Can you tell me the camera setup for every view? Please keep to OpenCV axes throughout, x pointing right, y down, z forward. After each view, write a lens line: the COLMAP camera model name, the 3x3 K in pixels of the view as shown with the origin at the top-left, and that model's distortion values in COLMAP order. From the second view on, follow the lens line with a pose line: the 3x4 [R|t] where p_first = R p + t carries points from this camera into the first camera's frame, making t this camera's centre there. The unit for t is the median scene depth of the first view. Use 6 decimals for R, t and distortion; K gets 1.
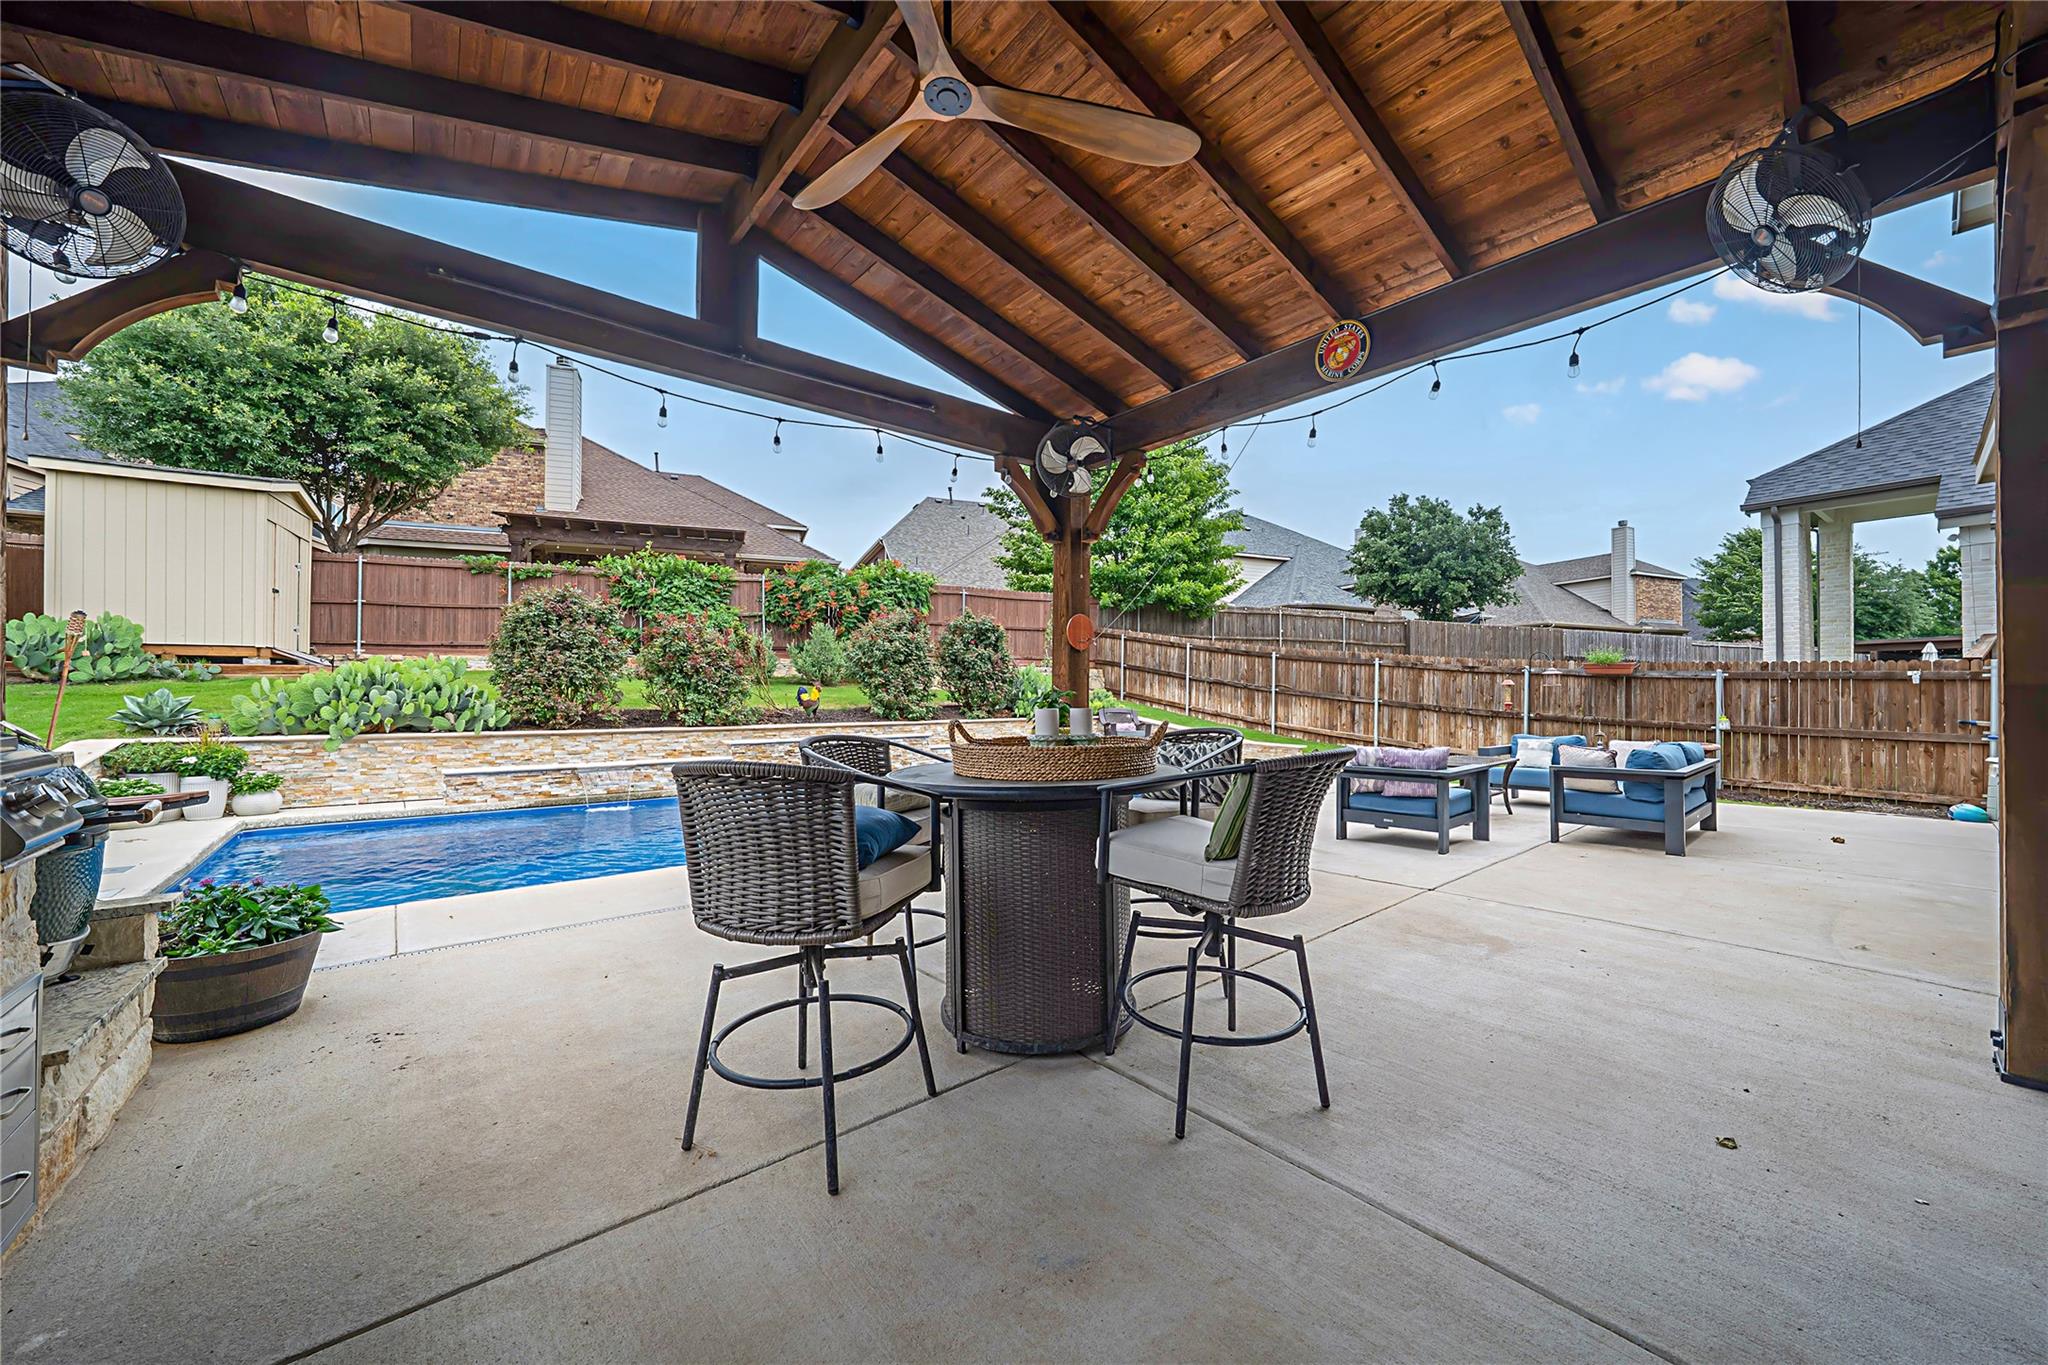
lens RADIAL K [[753.7, 0, 1018.7], [0, 753.7, 687.8], [0, 0, 1]] dist [-0.006548, -0.000155]
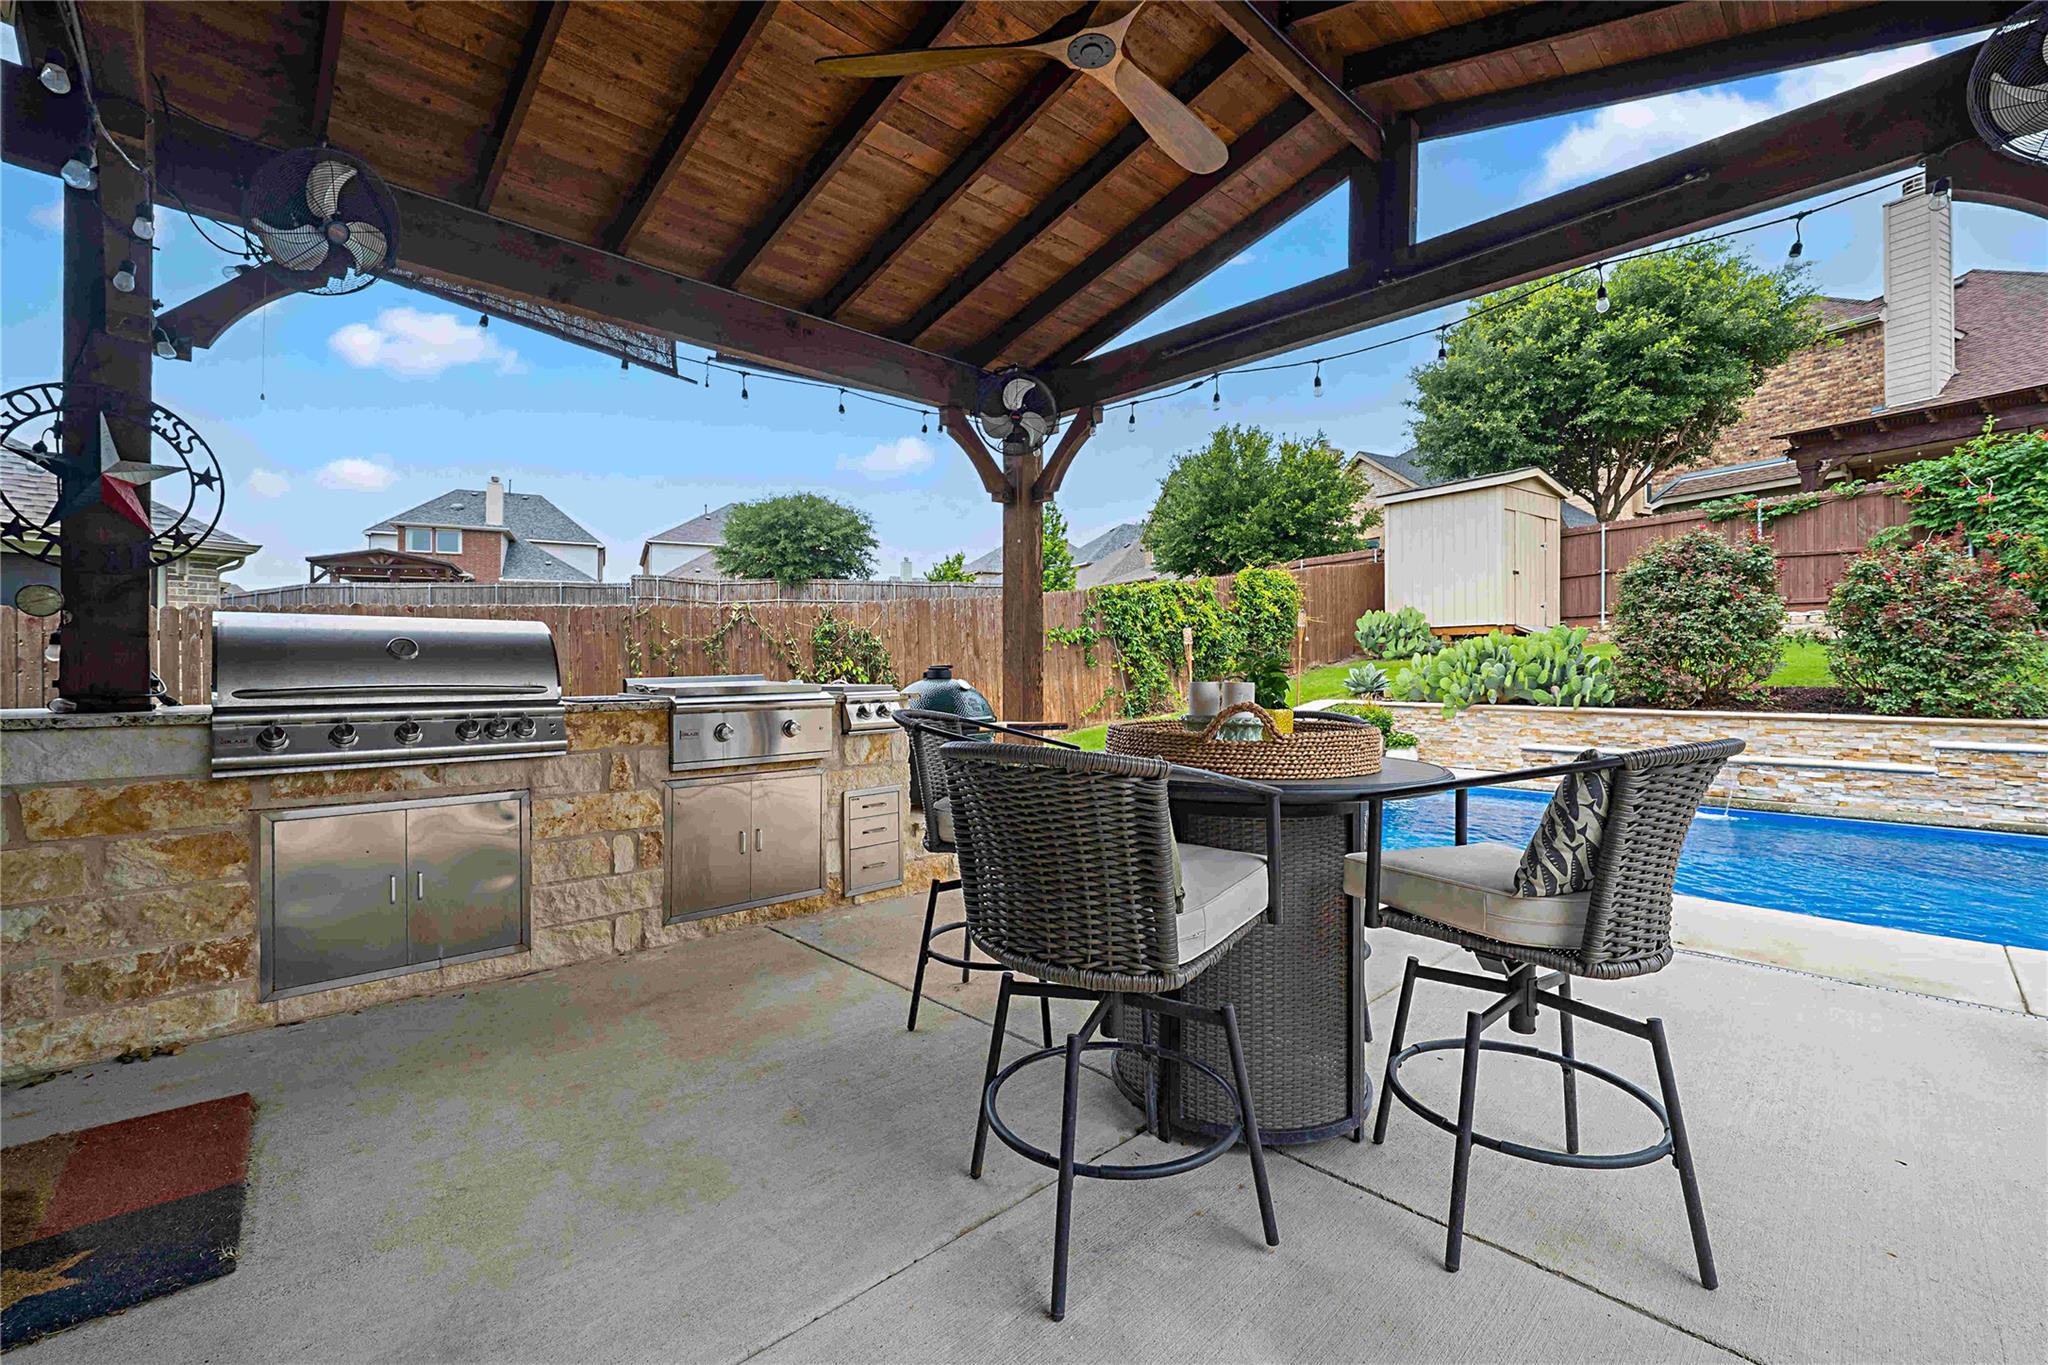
lens RADIAL K [[836.1, 0, 1009.2], [0, 836.1, 666.1], [0, 0, 1]] dist [-0.001738, -0.000146]
pose [[0.068766, -0.004127, -0.997624, 0.003218], [0.015985, 0.999868, -0.003034, -0.000004], [0.997505, -0.015738, 0.068823, 0.002934]]
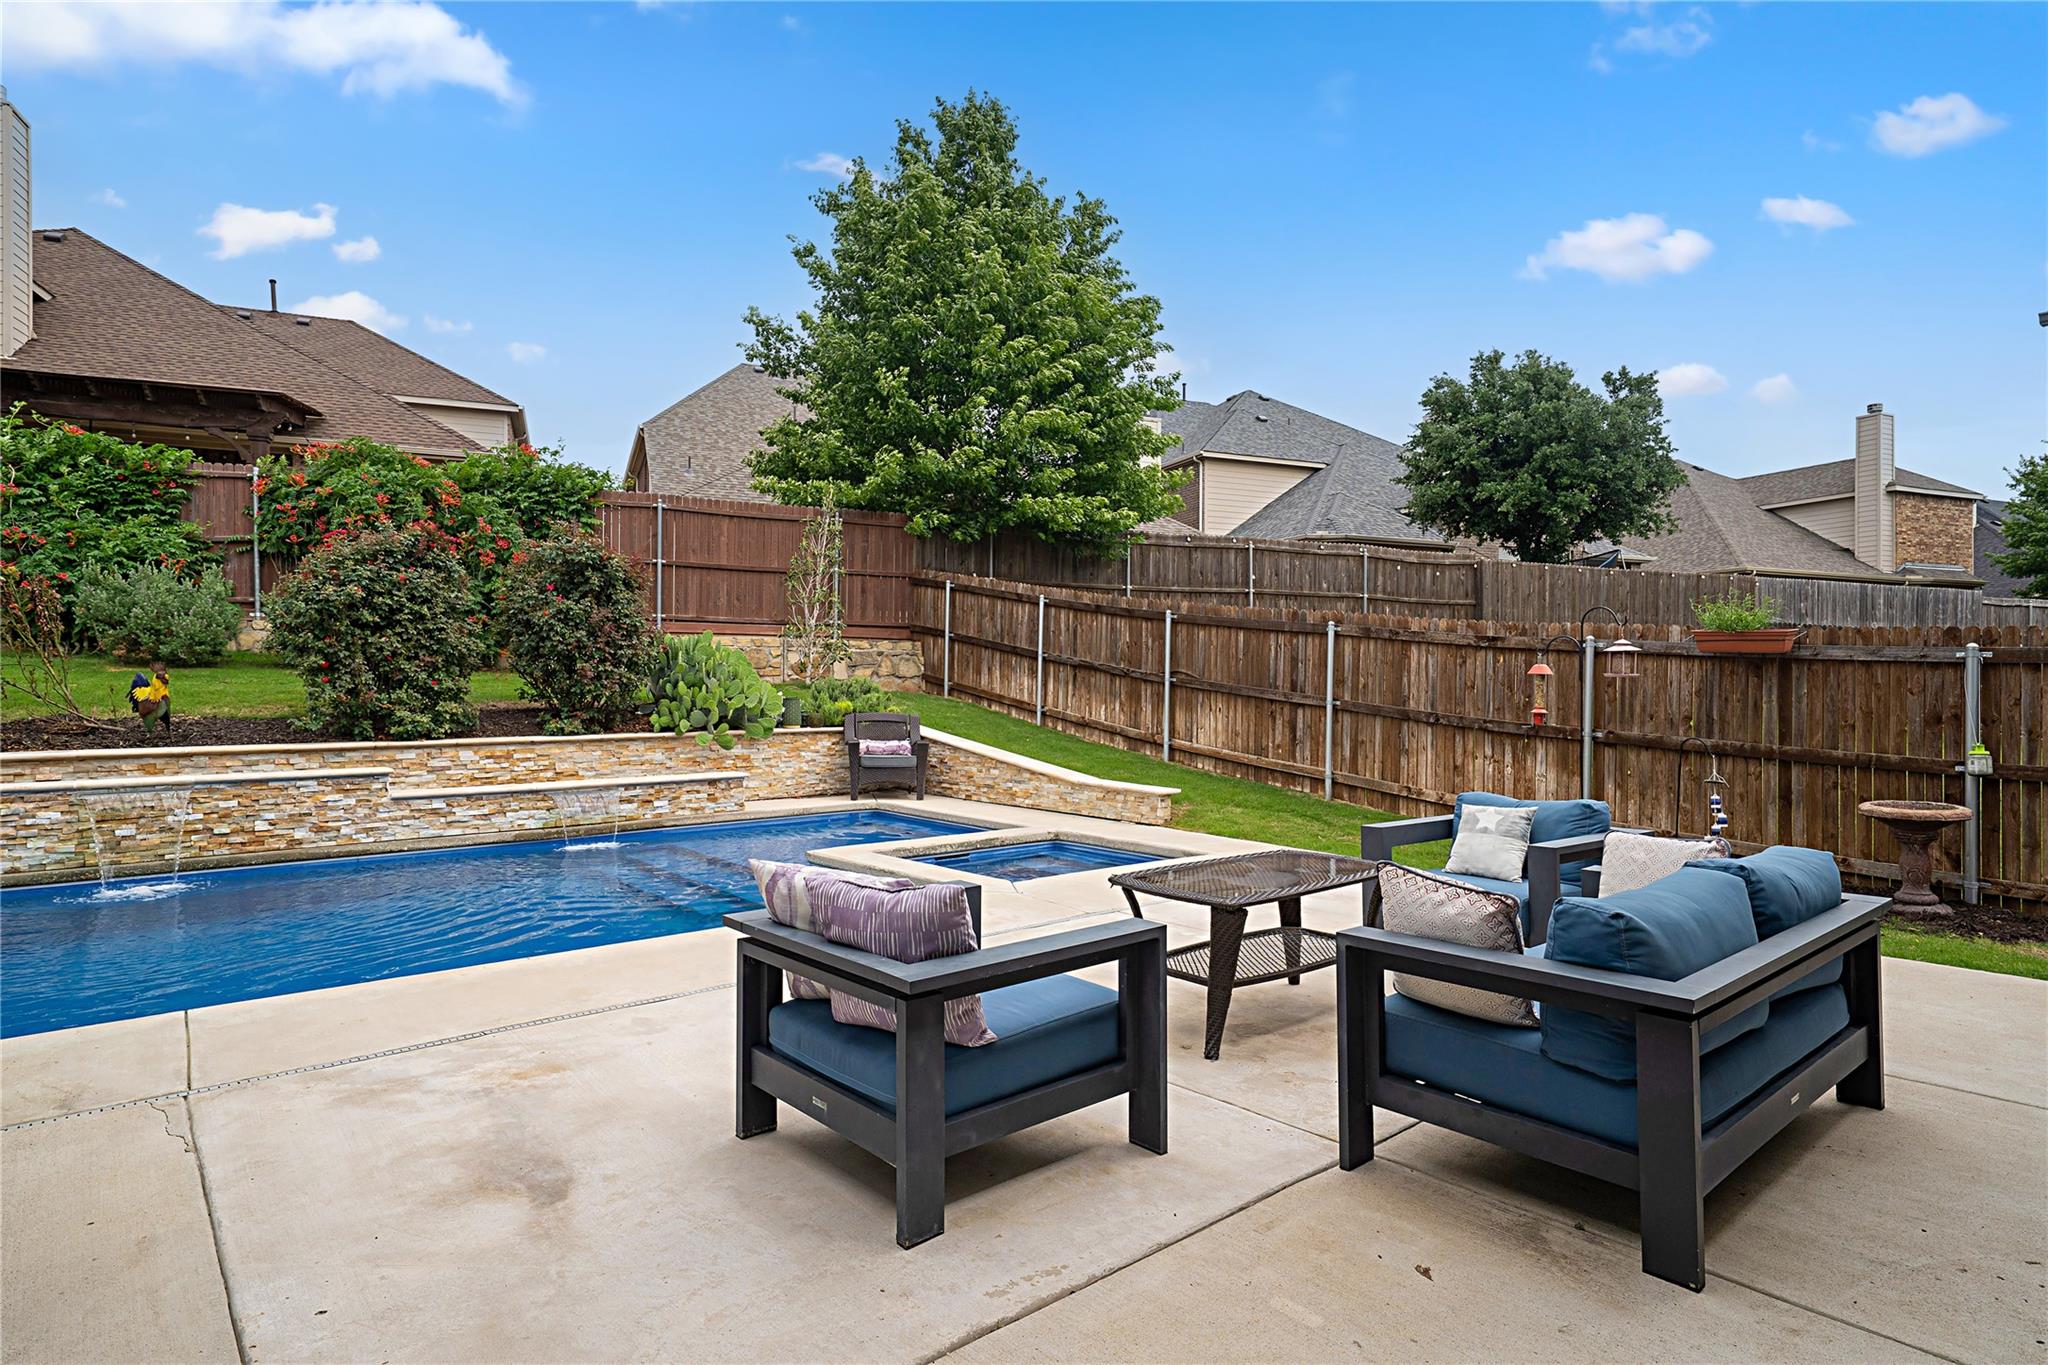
lens RADIAL K [[1102.9, 0, 1013.4], [0, 1102.9, 684.1], [0, 0, 1]] dist [0.017795, 0.001424]
pose [[0.999981, 0.003059, 0.005281, 0.253699], [-0.003123, 0.999922, 0.012082, -0.004294], [-0.005243, -0.012099, 0.999913, 0.234281]]
